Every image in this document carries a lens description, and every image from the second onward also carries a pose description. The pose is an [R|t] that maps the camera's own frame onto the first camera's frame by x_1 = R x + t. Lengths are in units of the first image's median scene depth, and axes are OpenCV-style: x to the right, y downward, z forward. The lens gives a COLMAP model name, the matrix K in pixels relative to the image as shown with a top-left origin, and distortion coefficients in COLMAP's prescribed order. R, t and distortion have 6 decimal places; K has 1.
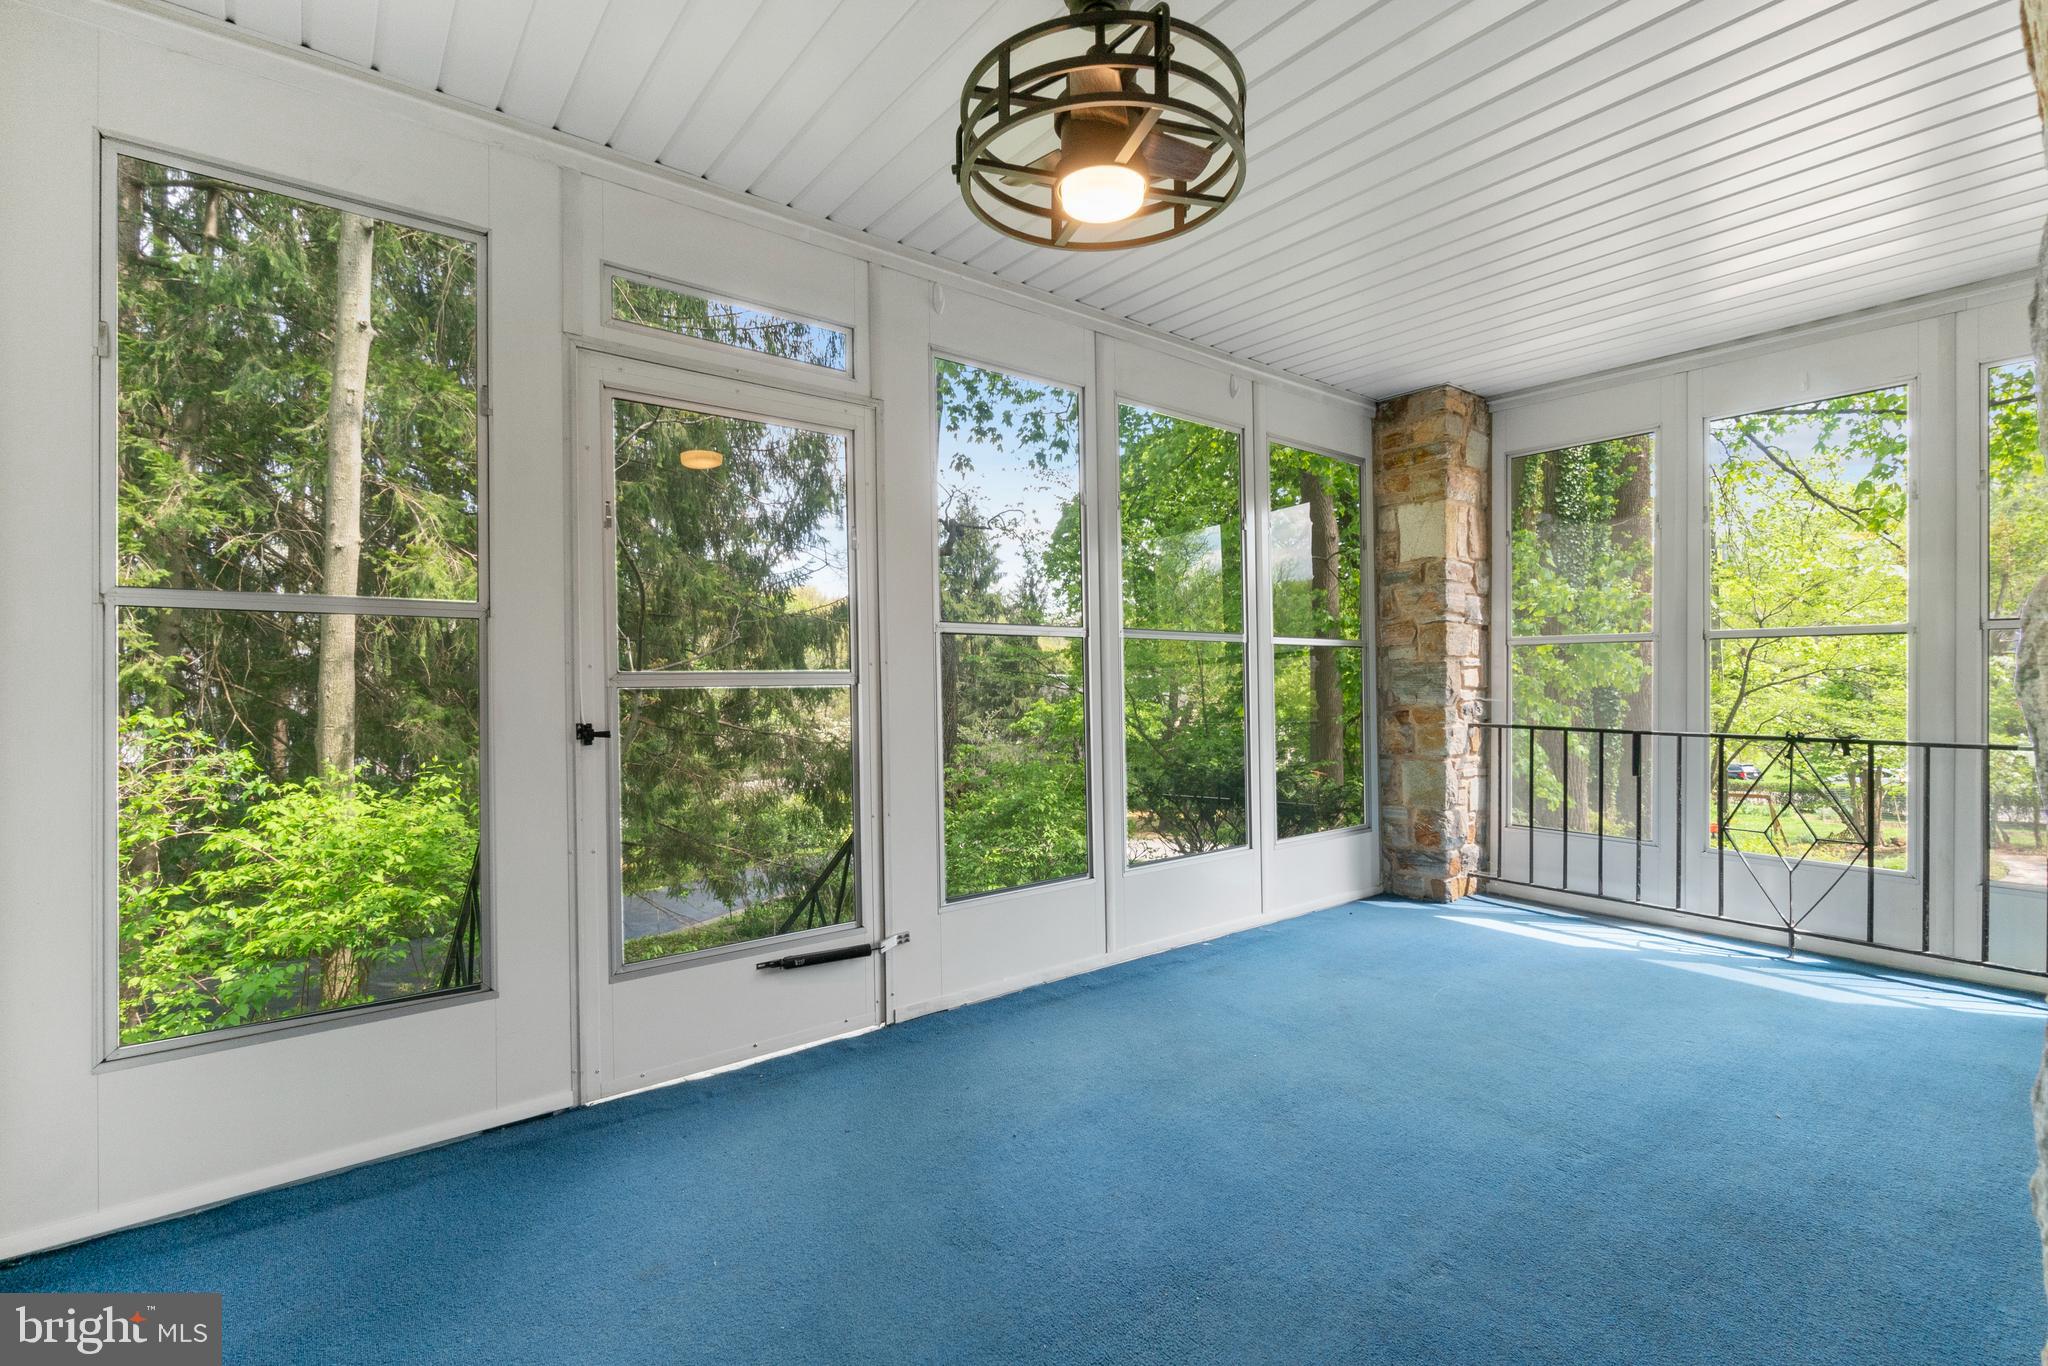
lens RADIAL K [[893.9, 0, 1022.6], [0, 893.9, 677.0], [0, 0, 1]] dist [-0.001757, -0.000480]
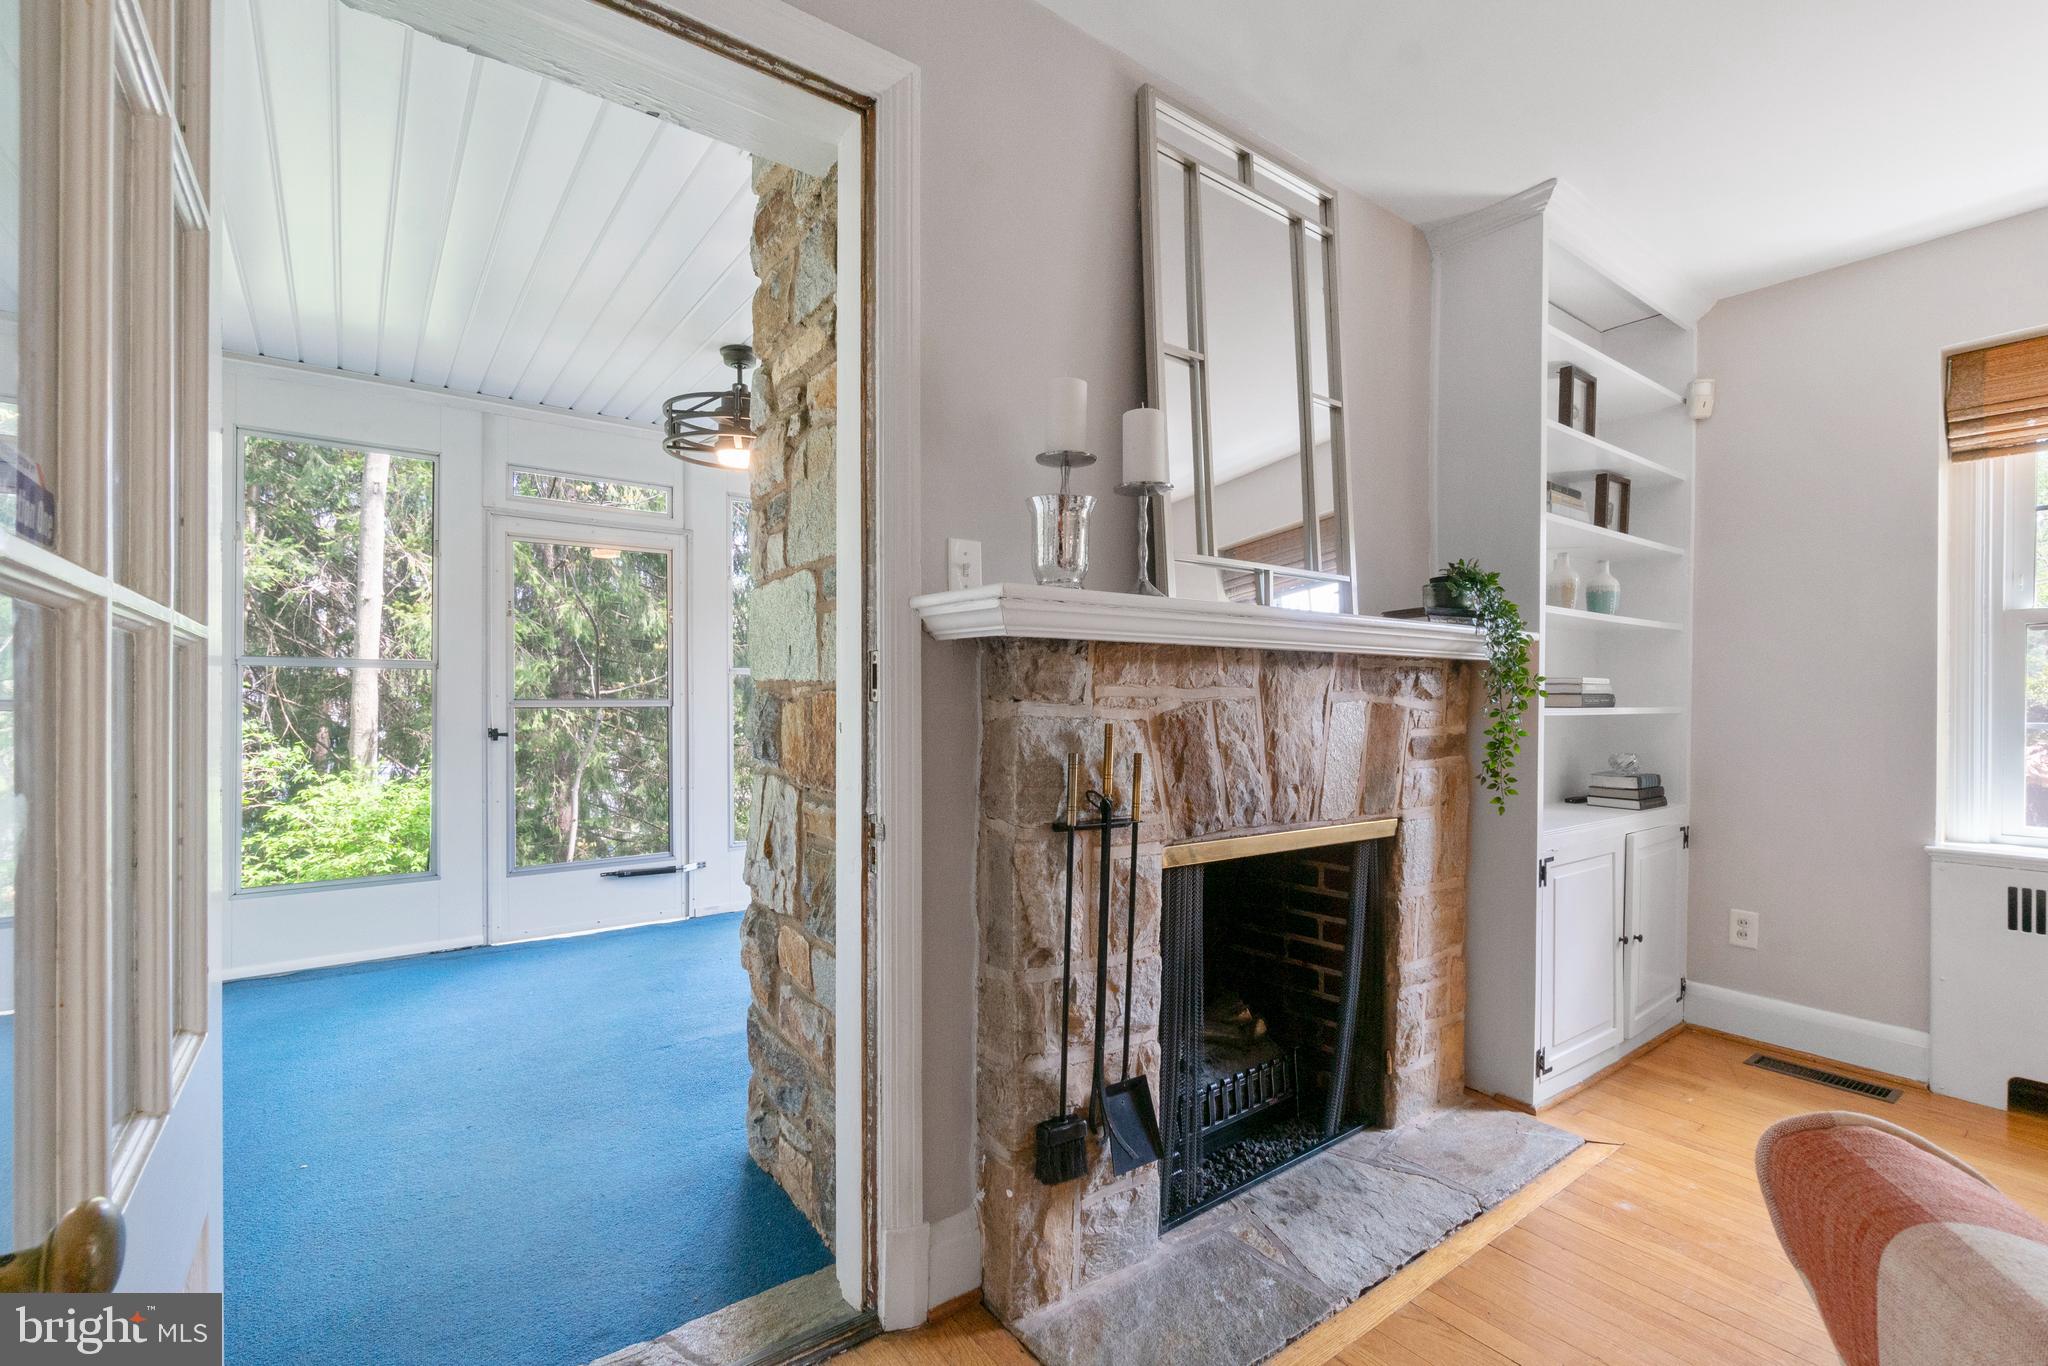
lens RADIAL K [[922.6, 0, 1057.9], [0, 922.6, 695.2], [0, 0, 1]] dist [-0.008883, 0.000229]
pose [[0.999798, 0.011709, -0.016322, 0.373595], [-0.011703, 0.999931, 0.000480, -0.015407], [0.016327, -0.000289, 0.999867, -0.454988]]
